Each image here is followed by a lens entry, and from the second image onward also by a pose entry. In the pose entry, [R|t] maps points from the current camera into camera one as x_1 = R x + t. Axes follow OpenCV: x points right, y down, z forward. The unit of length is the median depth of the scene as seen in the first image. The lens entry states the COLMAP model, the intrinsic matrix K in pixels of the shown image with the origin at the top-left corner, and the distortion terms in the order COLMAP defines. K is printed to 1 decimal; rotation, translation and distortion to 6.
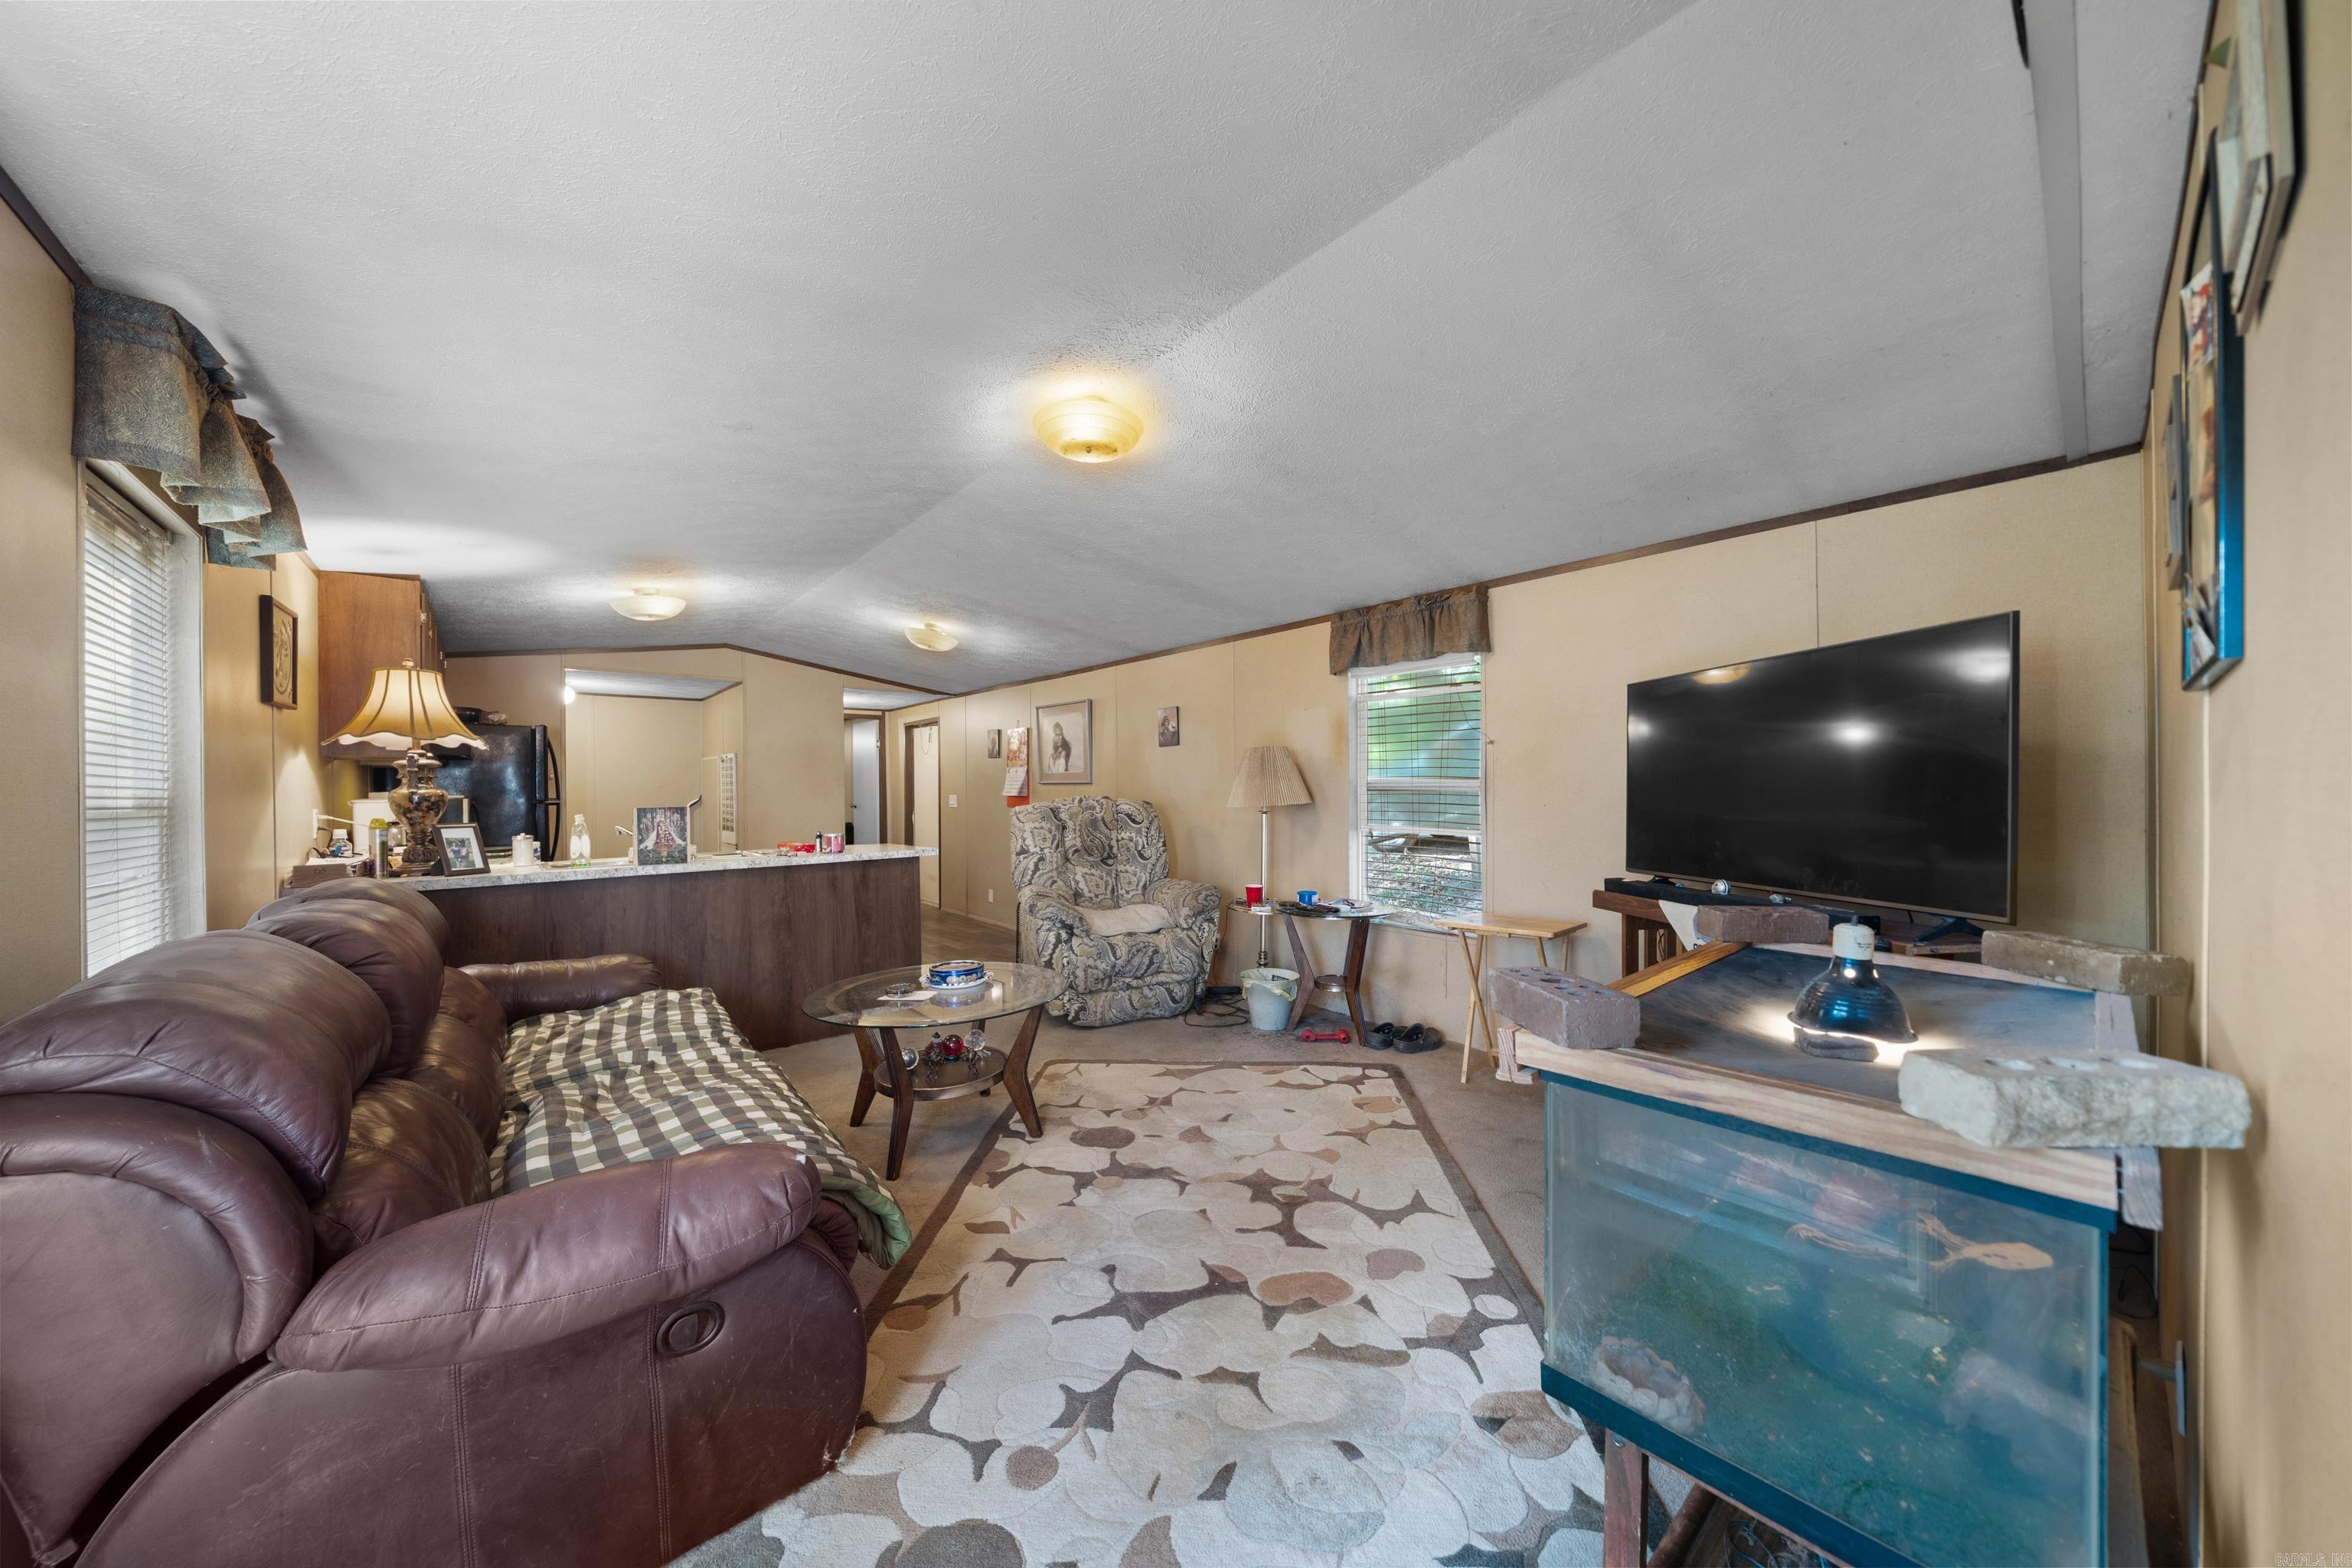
lens RADIAL K [[804.0, 0, 1182.8], [0, 804.0, 797.8], [0, 0, 1]] dist [0.000492, -0.000001]
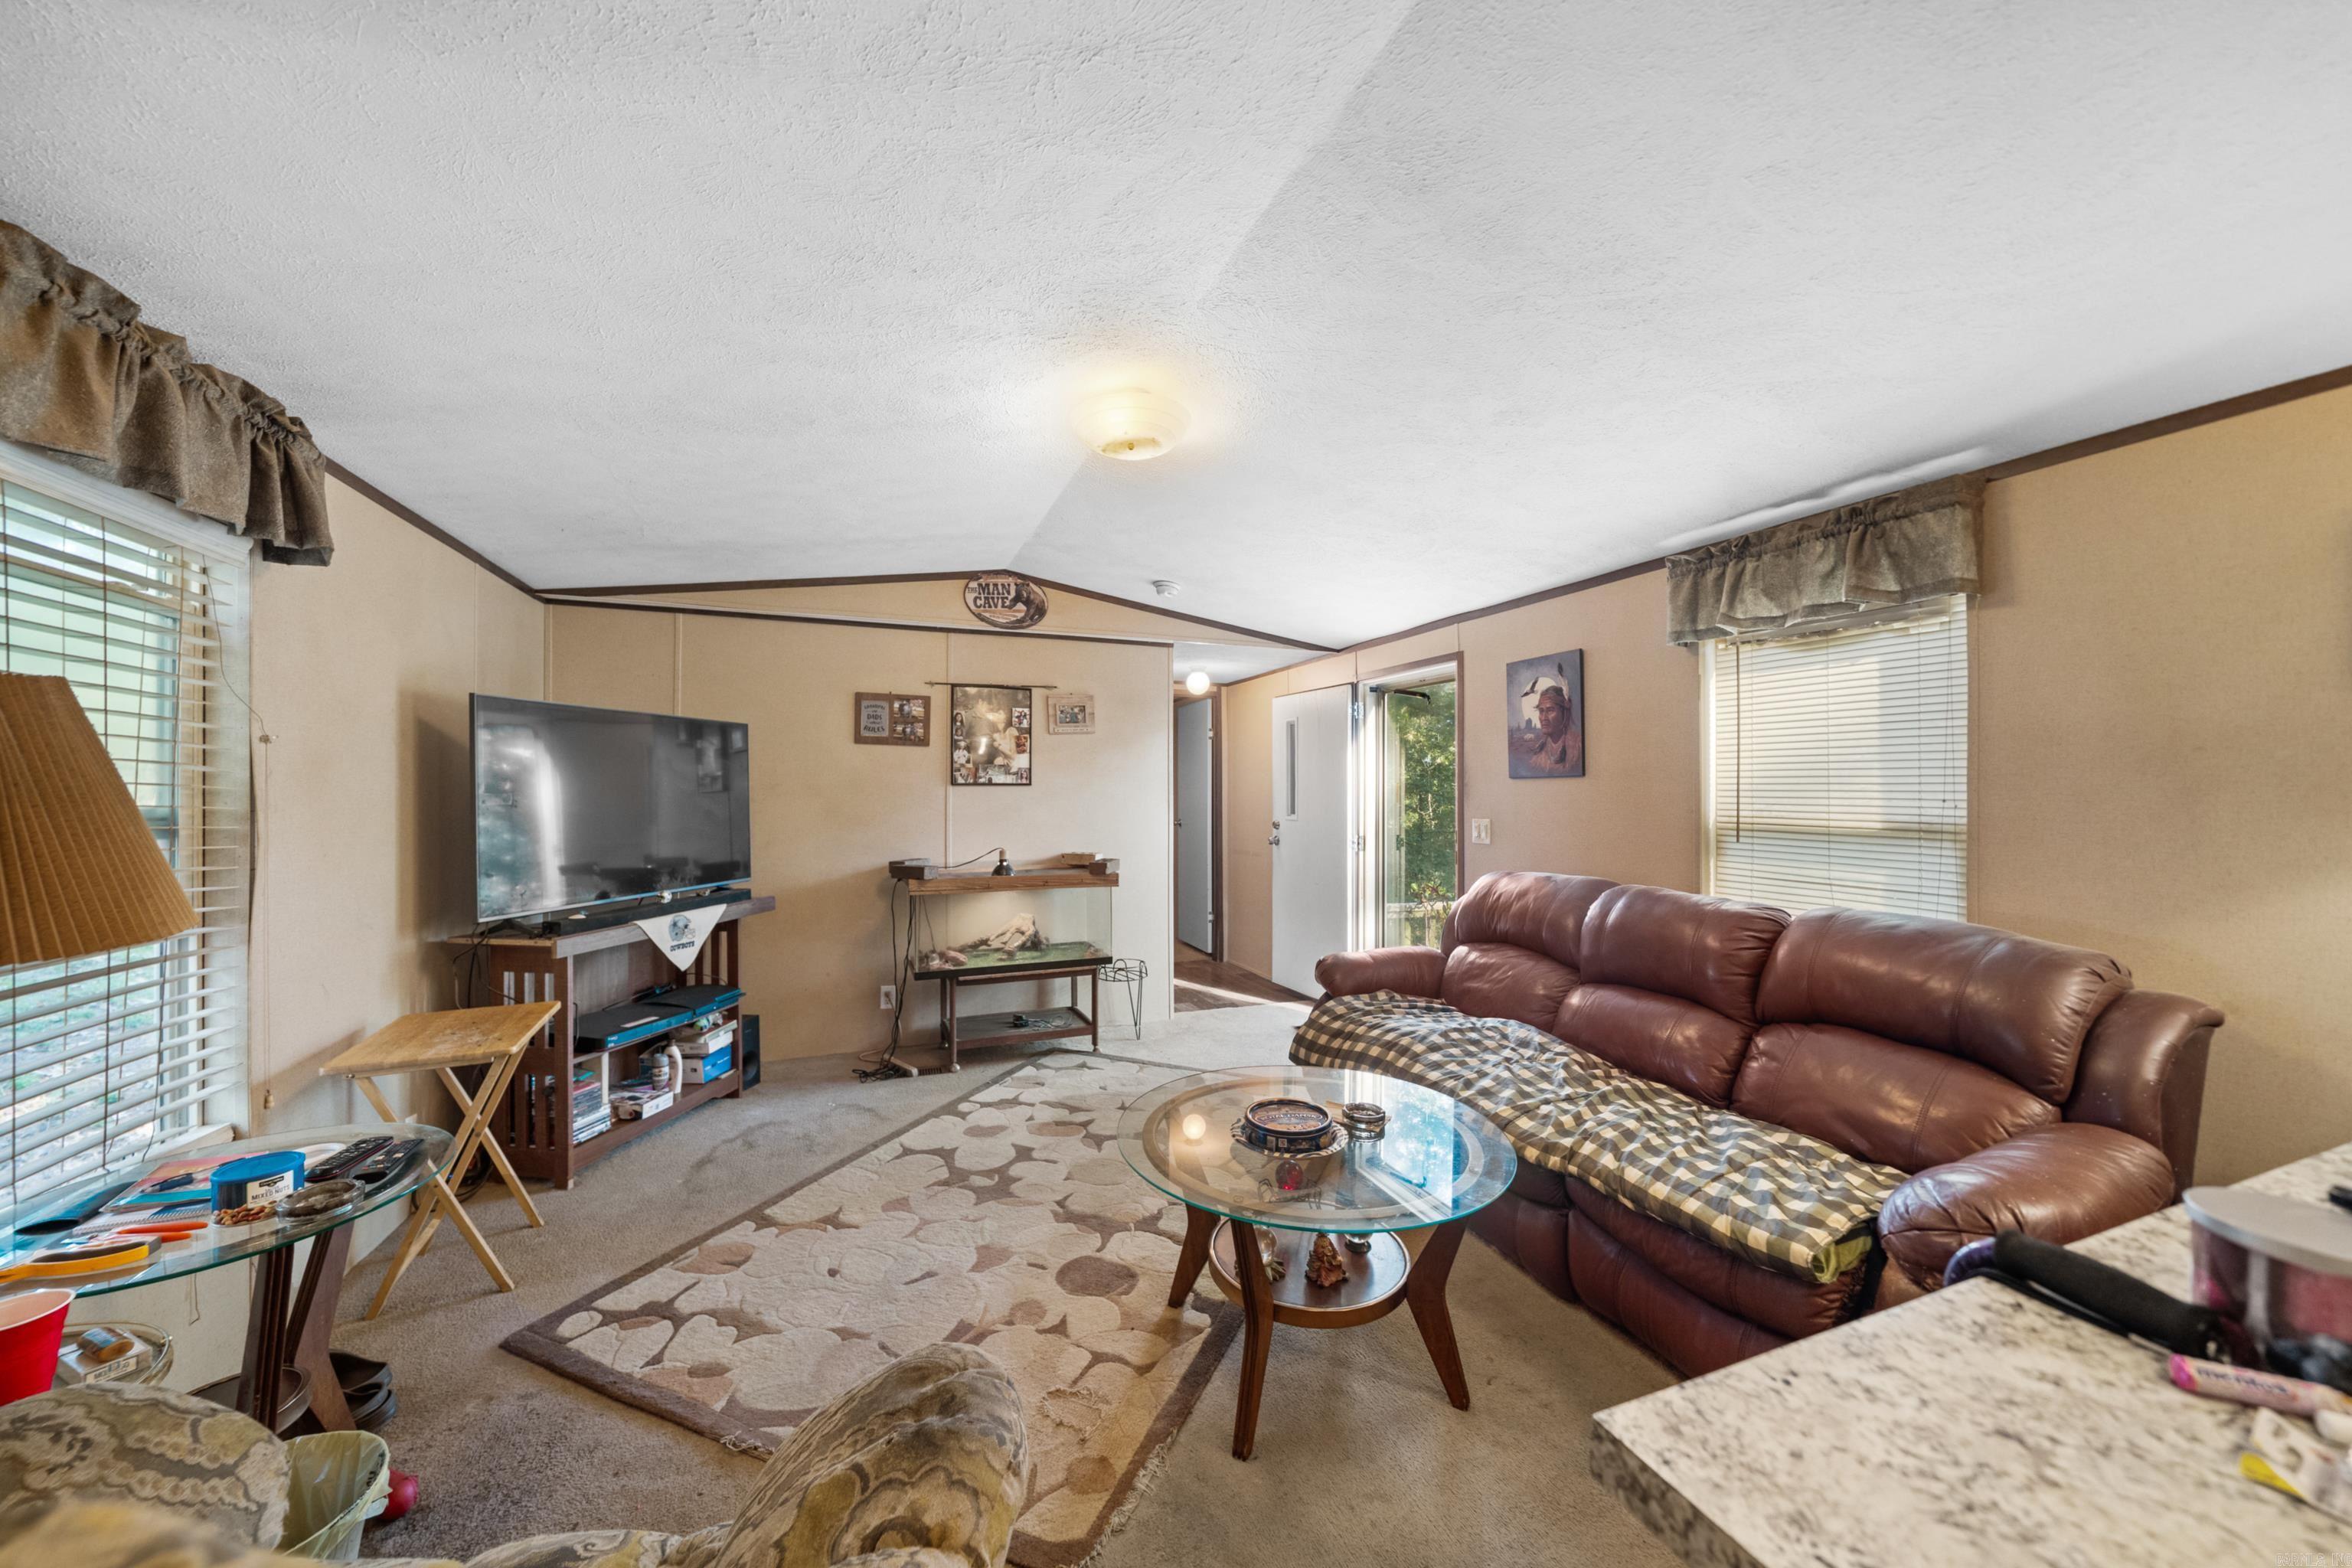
lens RADIAL K [[840.9, 0, 1173.3], [0, 840.9, 786.3], [0, 0, 1]] dist [-0.000598, 0.000012]
pose [[-0.941993, 0.005170, 0.335594, -0.432435], [0.005713, 0.999983, 0.000631, -0.047028], [-0.335585, 0.002511, -0.942007, 1.695956]]
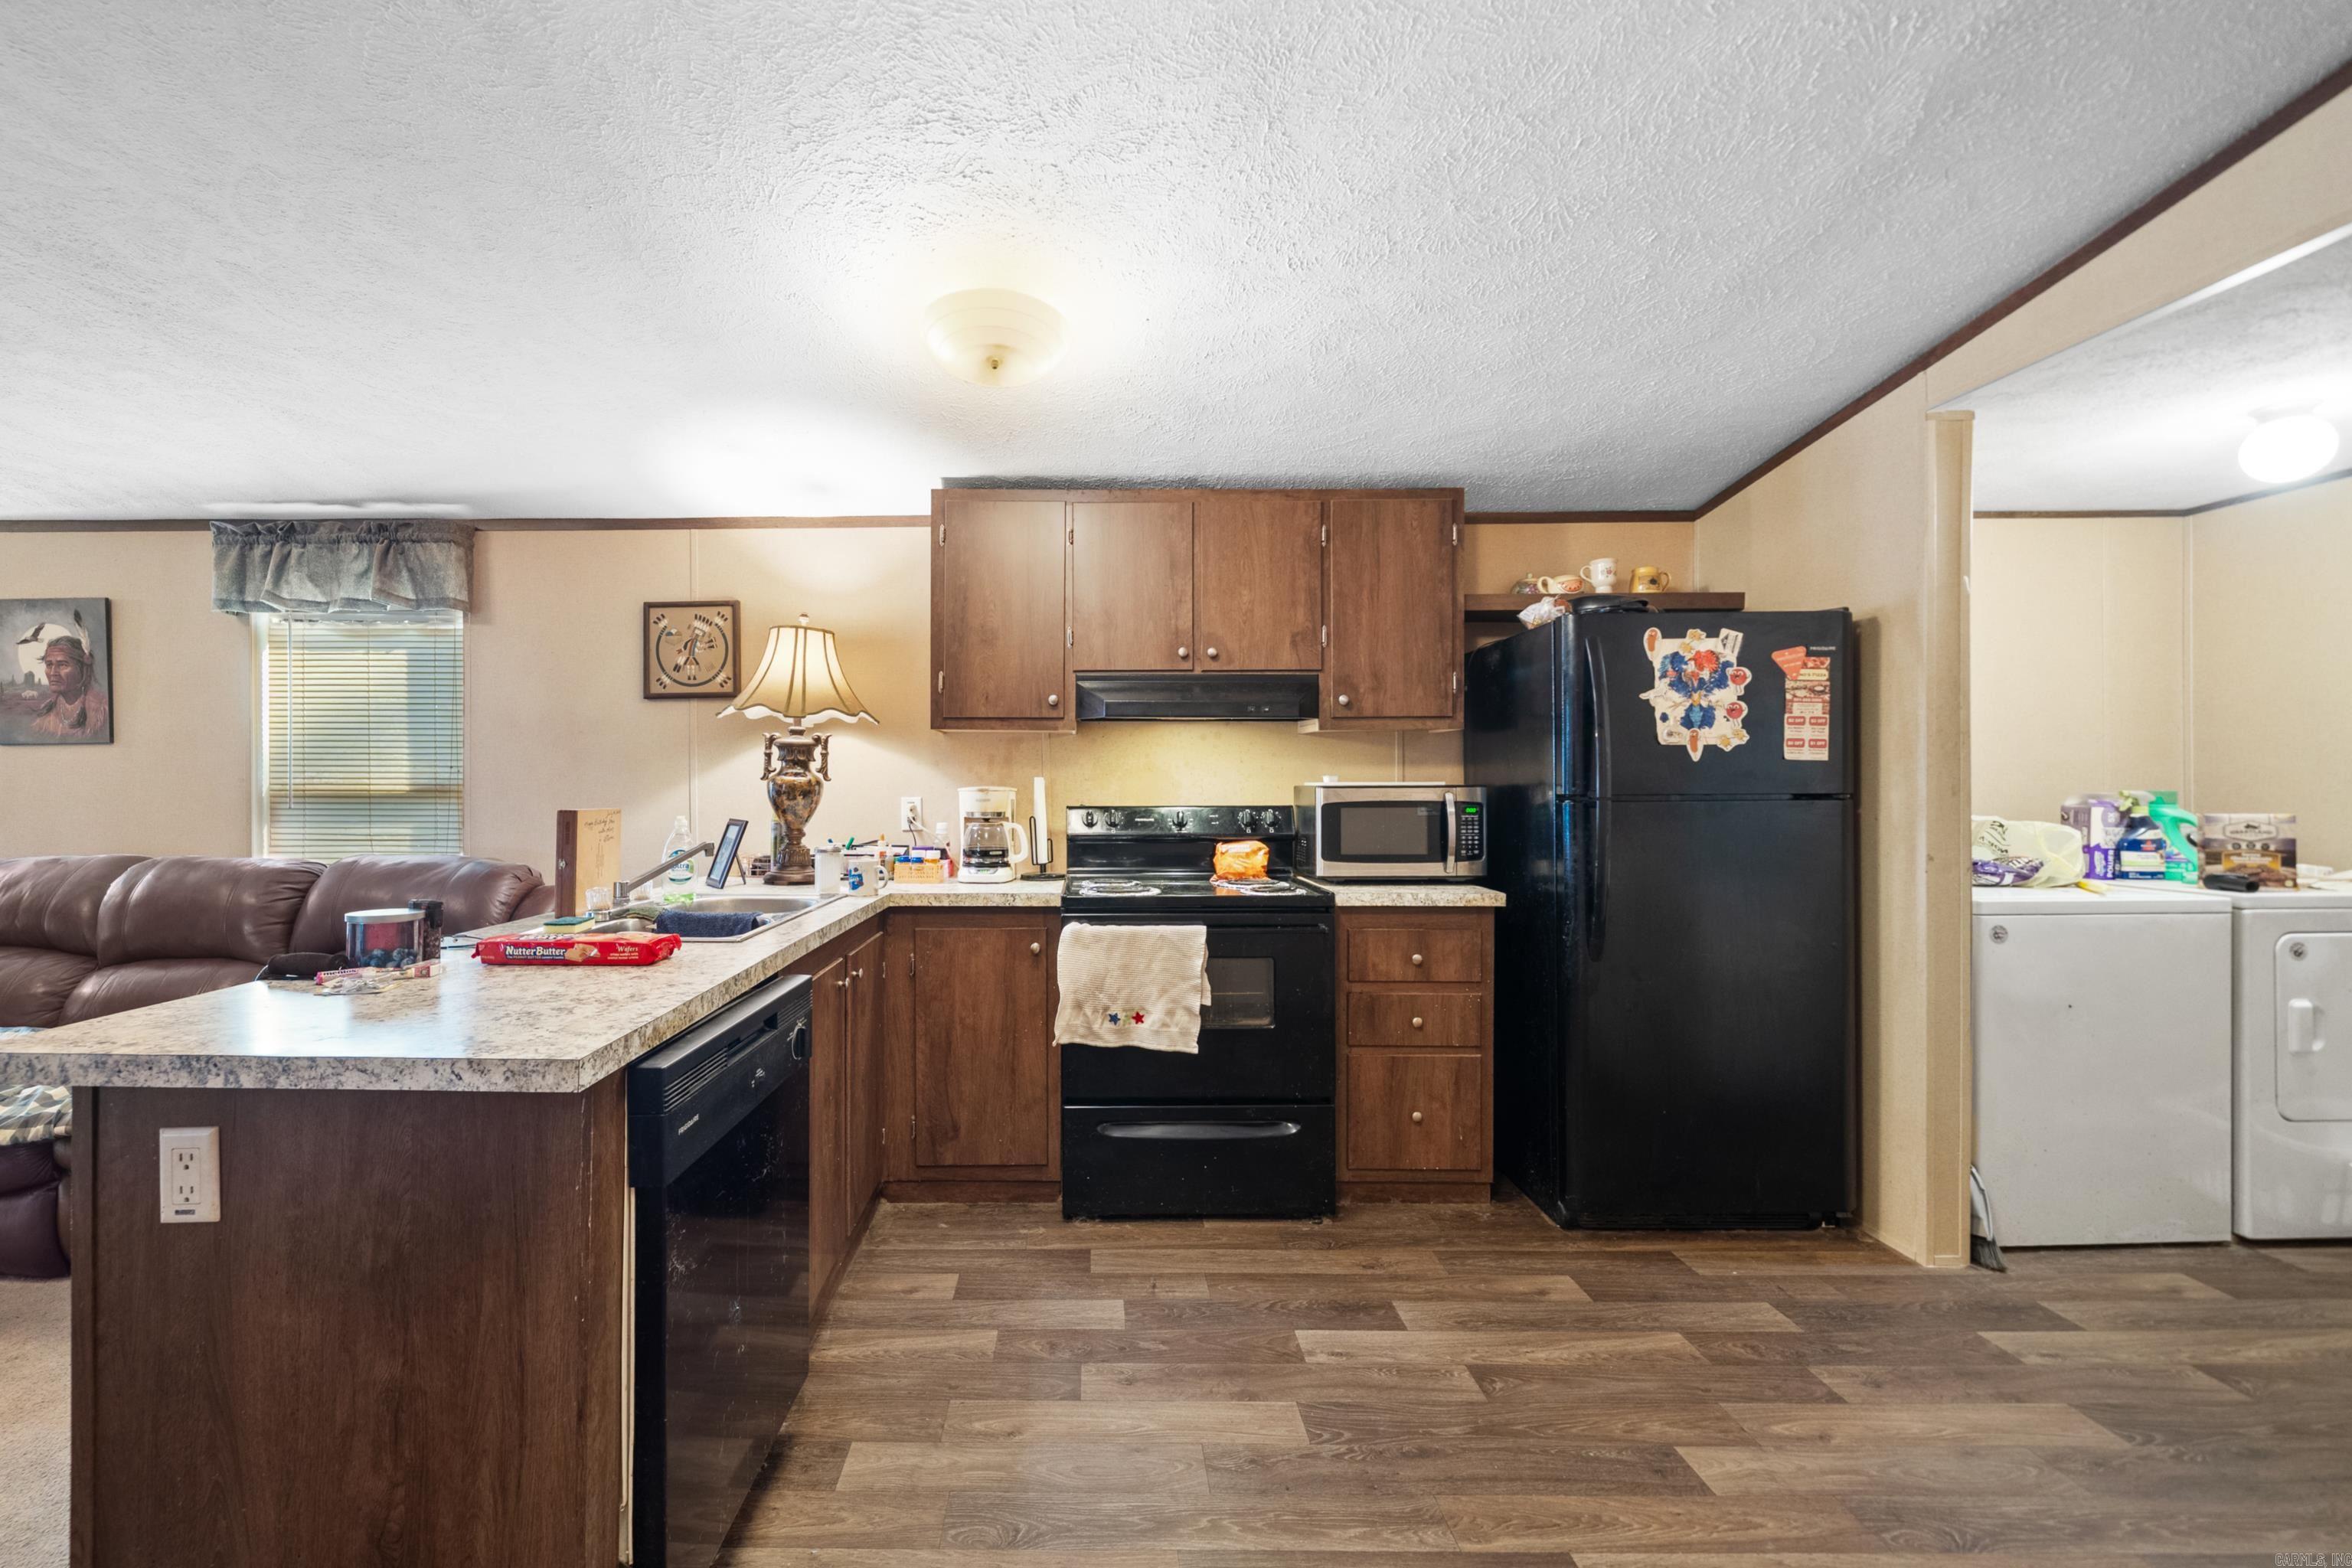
lens RADIAL K [[1019.6, 0, 1169.1], [0, 1019.6, 789.1], [0, 0, 1]] dist [-0.009314, -0.000453]
pose [[-0.644809, 0.007379, -0.764308, -0.471459], [0.000769, 0.999959, 0.009005, -0.009805], [0.764344, 0.005219, -0.644788, 2.212891]]
